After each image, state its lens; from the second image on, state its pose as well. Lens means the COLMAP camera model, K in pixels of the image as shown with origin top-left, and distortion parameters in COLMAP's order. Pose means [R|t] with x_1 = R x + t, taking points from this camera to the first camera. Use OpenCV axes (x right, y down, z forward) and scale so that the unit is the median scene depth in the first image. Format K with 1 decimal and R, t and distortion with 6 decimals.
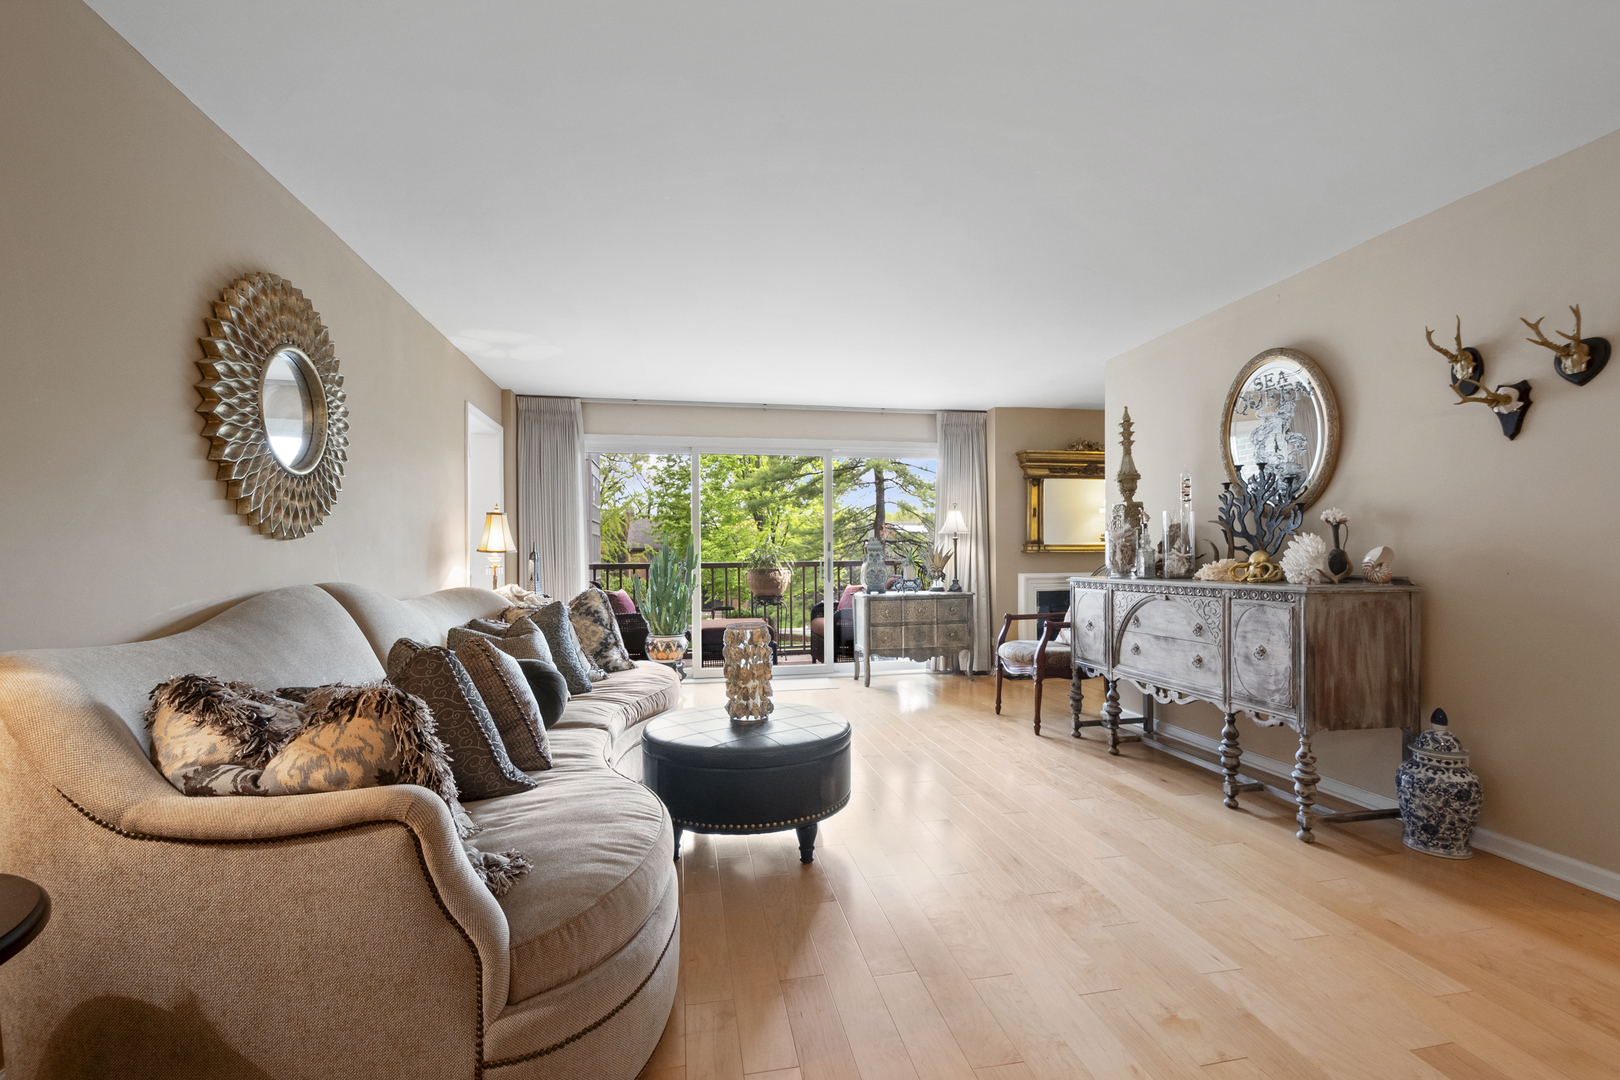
lens RADIAL K [[708.4, 0, 813.9], [0, 708.4, 548.2], [0, 0, 1]] dist [0.002067, -0.000164]
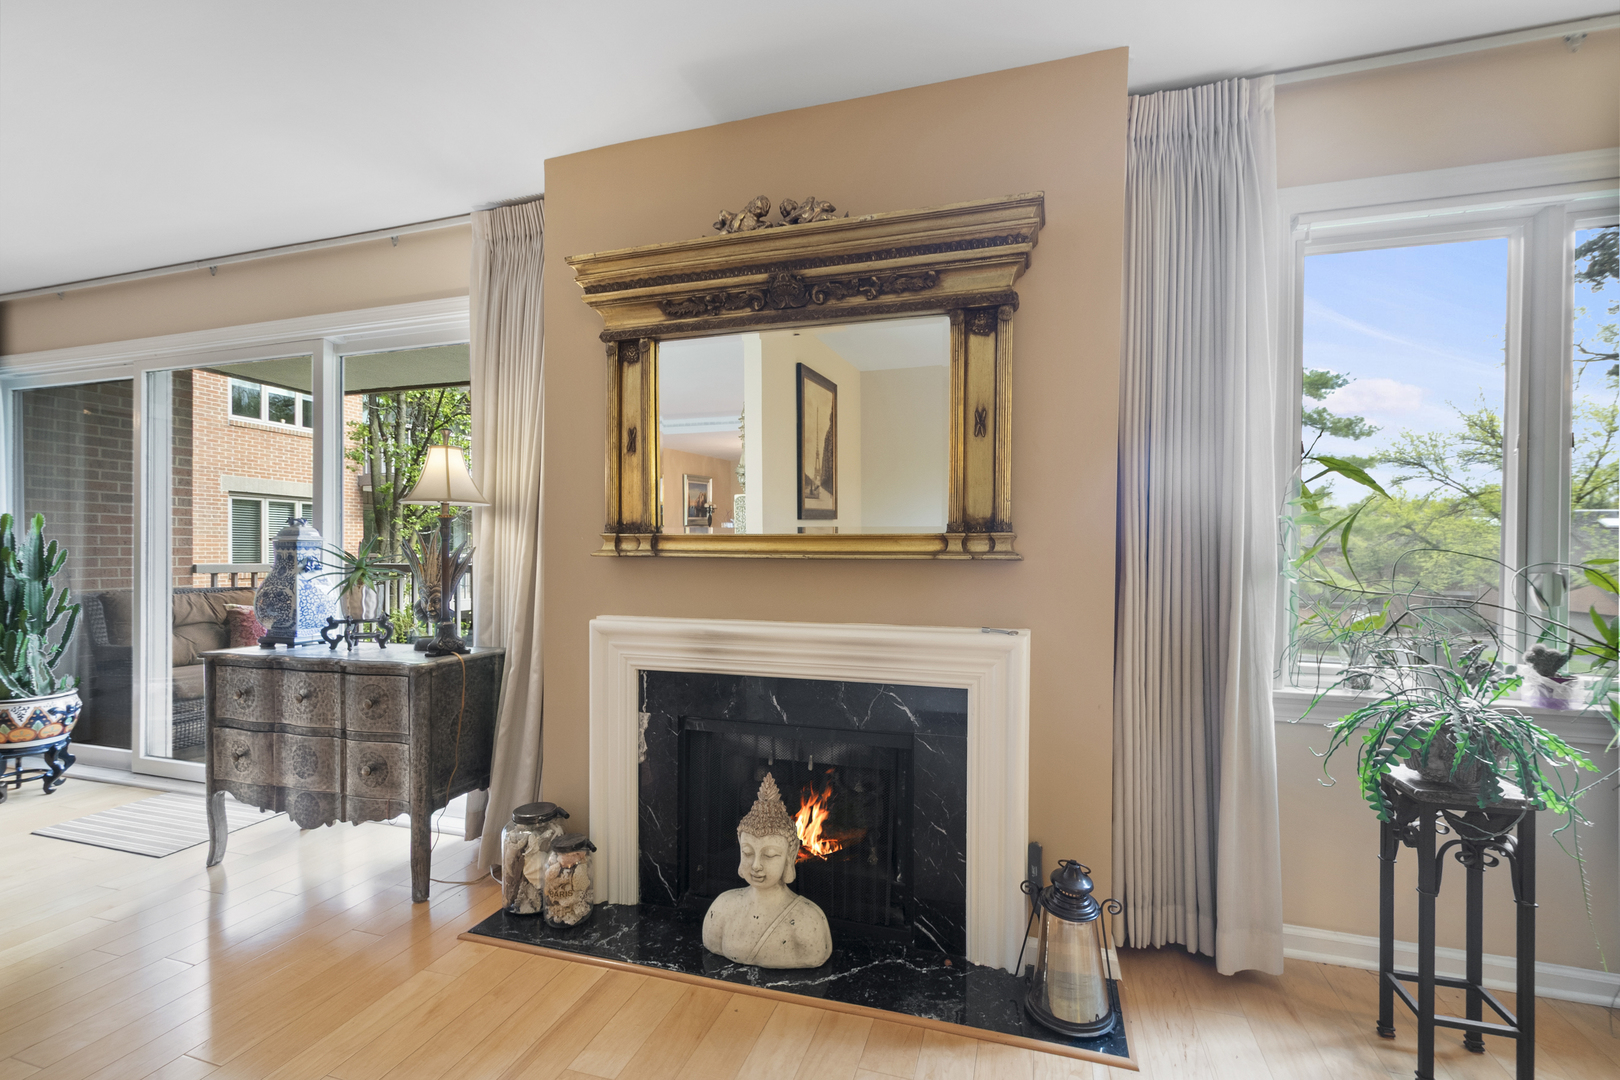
lens RADIAL K [[708.4, 0, 814.1], [0, 708.4, 547.5], [0, 0, 1]] dist [0.002067, -0.000164]
pose [[0.889208, 0.009869, -0.457396, 0.548008], [-0.003337, 0.999881, 0.015086, -0.004492], [0.457490, -0.011889, 0.889135, 0.734924]]
